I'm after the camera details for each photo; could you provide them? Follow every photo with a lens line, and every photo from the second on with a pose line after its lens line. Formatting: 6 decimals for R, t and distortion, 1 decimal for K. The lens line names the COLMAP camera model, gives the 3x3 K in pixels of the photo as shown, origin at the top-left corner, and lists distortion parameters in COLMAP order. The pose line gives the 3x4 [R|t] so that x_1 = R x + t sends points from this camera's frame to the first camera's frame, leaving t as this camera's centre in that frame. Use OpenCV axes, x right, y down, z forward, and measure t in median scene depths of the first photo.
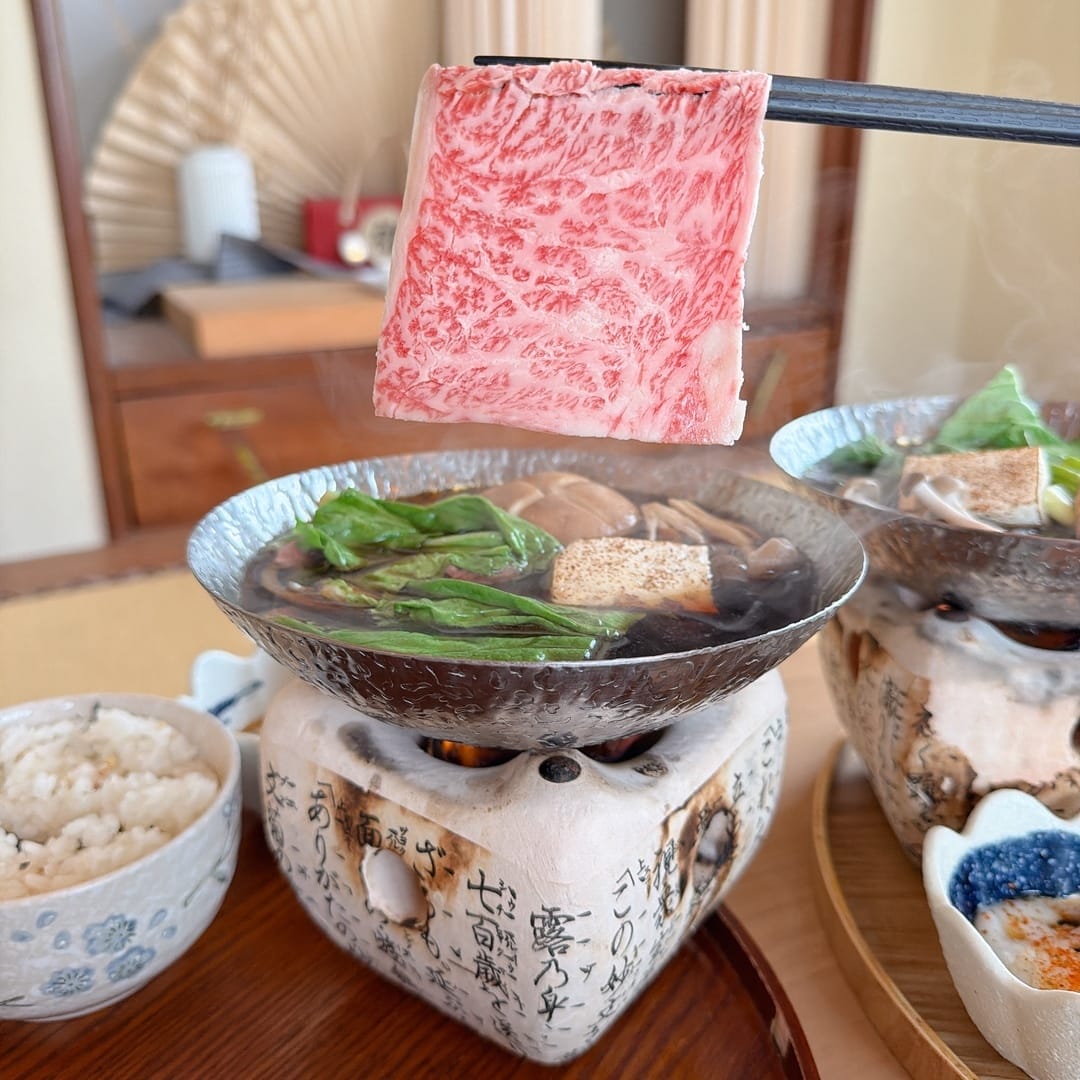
lens RADIAL K [[1027.5, 0, 501.7], [0, 1027.5, 537.6], [0, 0, 1]] dist [-0.017452, -0.006797]
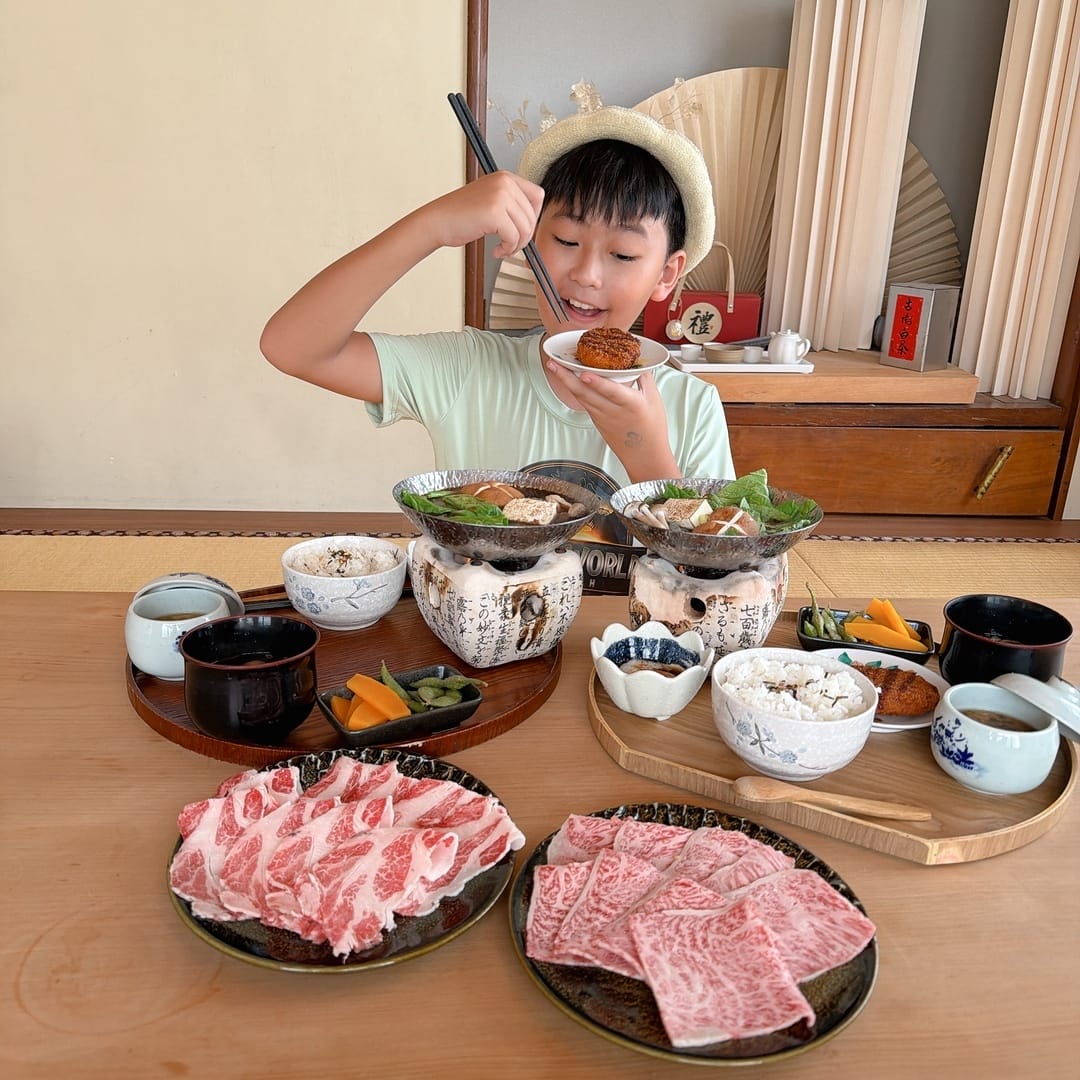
lens RADIAL K [[1027.5, 0, 501.7], [0, 1027.5, 537.6], [0, 0, 1]] dist [-0.017452, -0.006797]
pose [[0.911103, 0.163849, -0.378212, 1.322256], [-0.174068, 0.984707, 0.007270, 0.092916], [0.373620, 0.059211, 0.925690, -2.016348]]
